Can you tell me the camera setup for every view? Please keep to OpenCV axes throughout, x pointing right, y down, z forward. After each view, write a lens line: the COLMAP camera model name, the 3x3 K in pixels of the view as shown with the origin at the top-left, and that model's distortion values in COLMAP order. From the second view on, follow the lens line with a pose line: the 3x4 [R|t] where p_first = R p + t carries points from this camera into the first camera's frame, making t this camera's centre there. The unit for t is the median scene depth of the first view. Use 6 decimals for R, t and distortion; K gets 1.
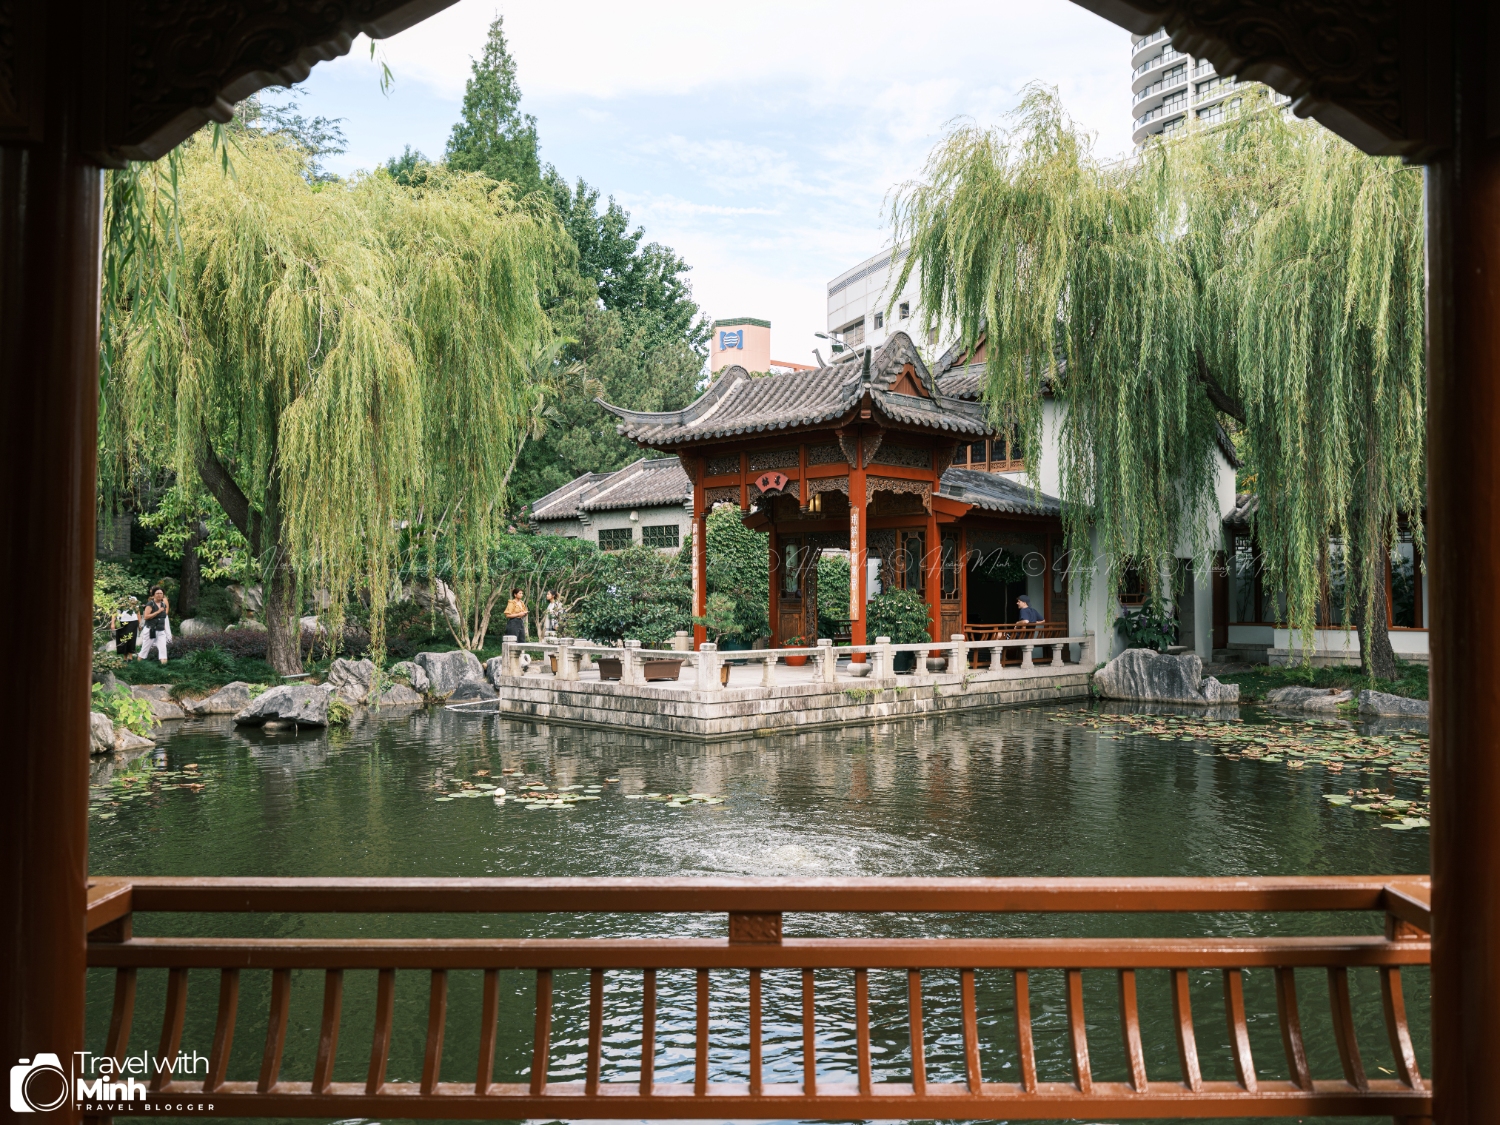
lens RADIAL K [[1242.0, 0, 754.3], [0, 1242.0, 557.1], [0, 0, 1]] dist [0.075471, -0.009509]
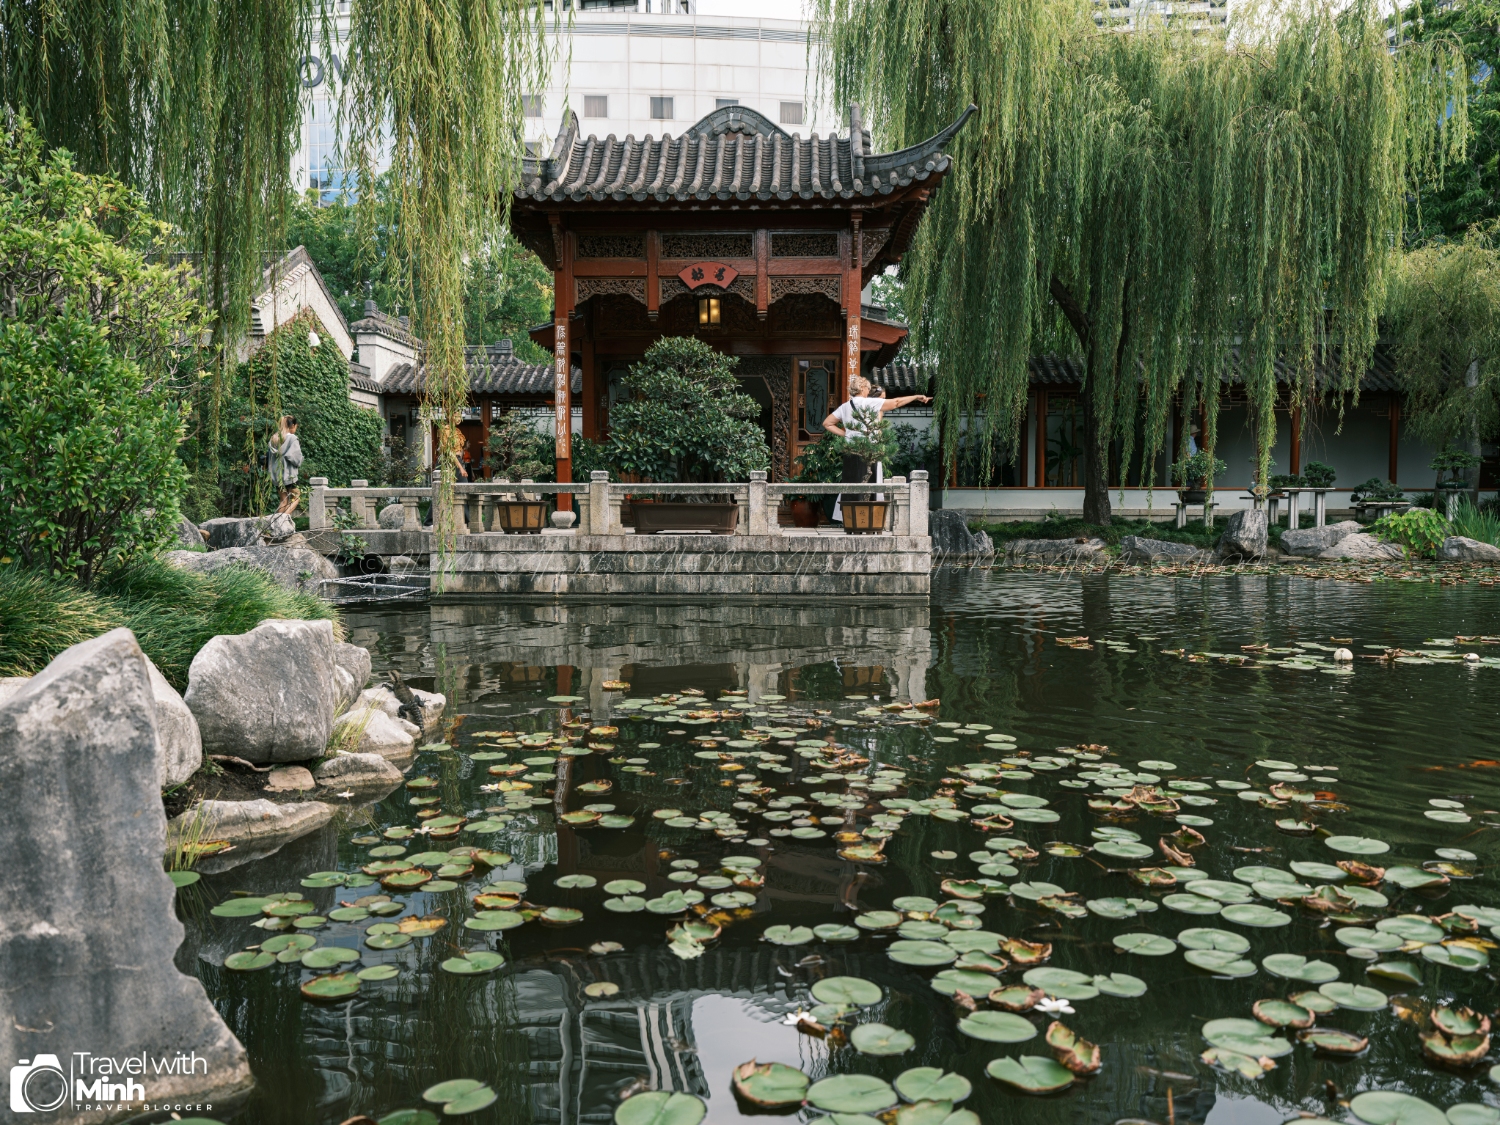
lens RADIAL K [[1242.0, 0, 749.7], [0, 1242.0, 565.2], [0, 0, 1]] dist [0.075471, -0.009509]
pose [[0.715577, -0.030923, 0.697850, -0.519983], [-0.024246, 0.997318, 0.069055, 0.063876], [-0.698113, -0.066335, 0.712908, 0.454492]]
